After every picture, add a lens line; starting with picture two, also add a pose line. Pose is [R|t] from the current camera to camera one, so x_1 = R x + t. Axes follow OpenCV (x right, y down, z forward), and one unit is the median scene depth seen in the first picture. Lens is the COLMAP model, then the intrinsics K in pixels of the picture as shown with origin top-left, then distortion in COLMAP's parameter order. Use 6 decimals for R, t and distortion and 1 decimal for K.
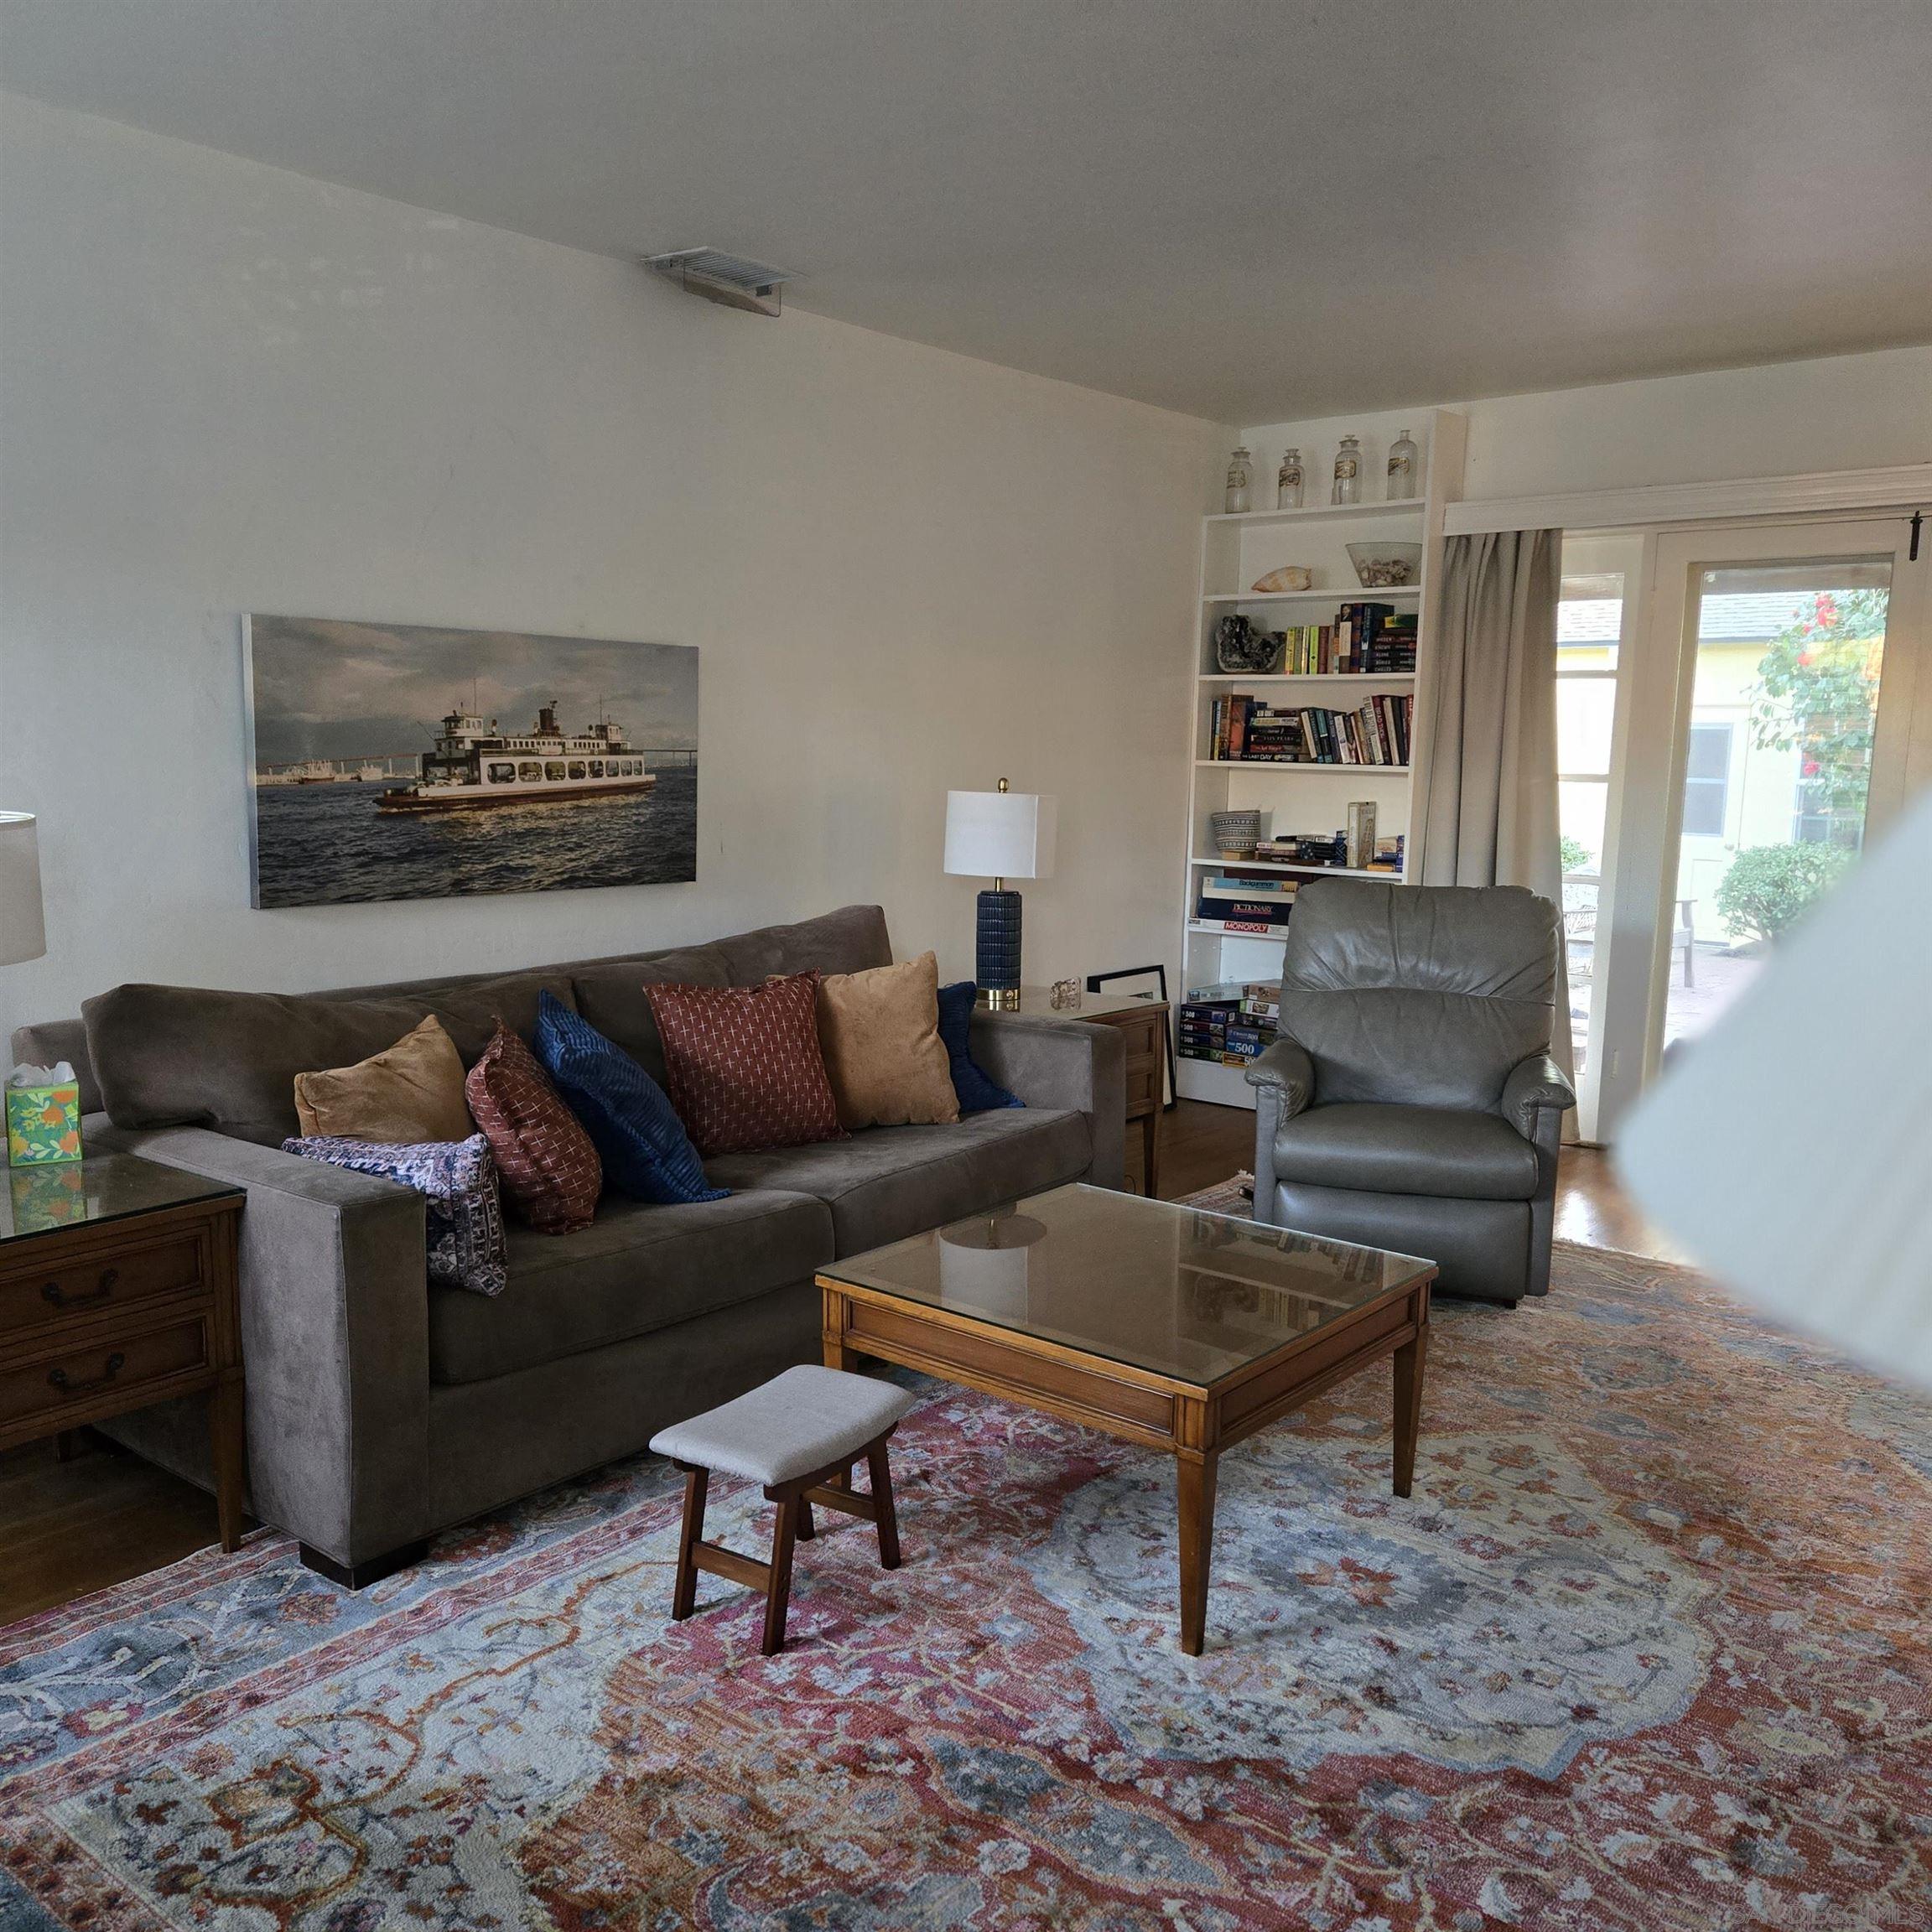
lens RADIAL K [[1728.5, 0, 917.0], [0, 1728.5, 978.9], [0, 0, 1]] dist [0.058520, -0.028106]
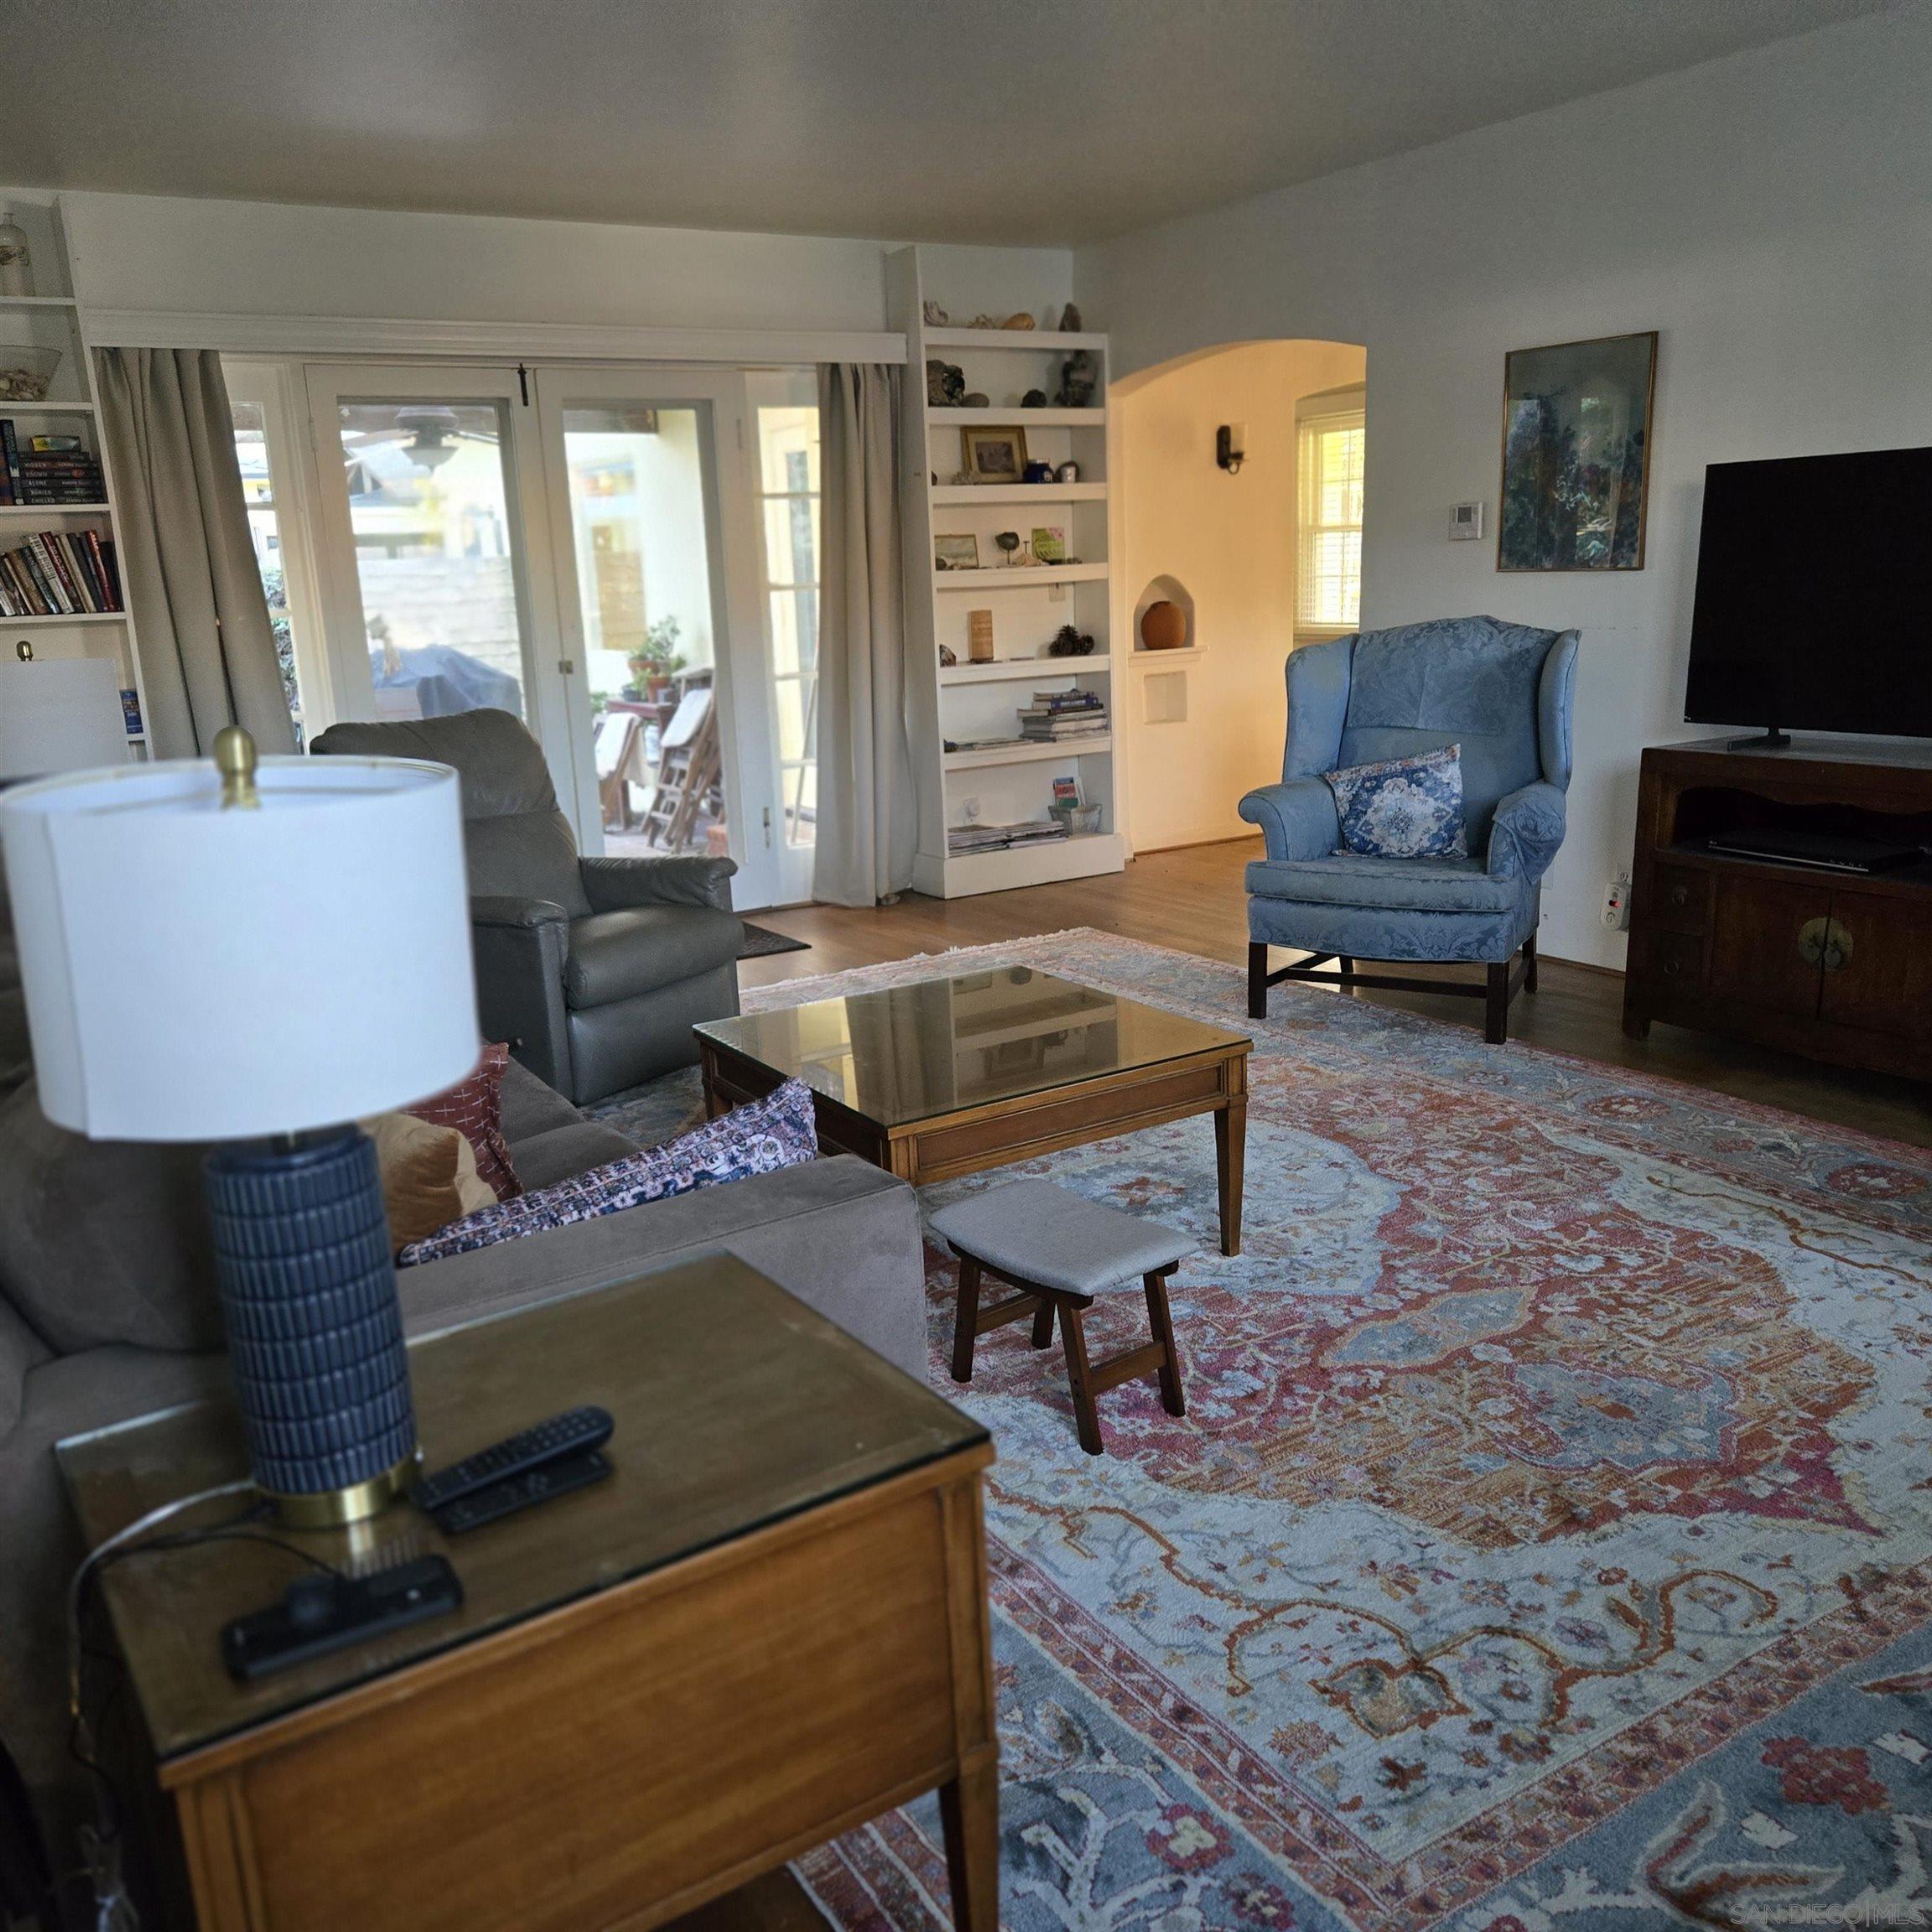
lens RADIAL K [[1723.0, 0, 922.4], [0, 1723.0, 968.2], [0, 0, 1]] dist [0.080912, -0.079814]
pose [[0.318184, -0.249661, 0.914565, -0.874391], [0.185225, 0.962480, 0.198300, -0.094534], [-0.929758, 0.106305, 0.352489, 0.631822]]
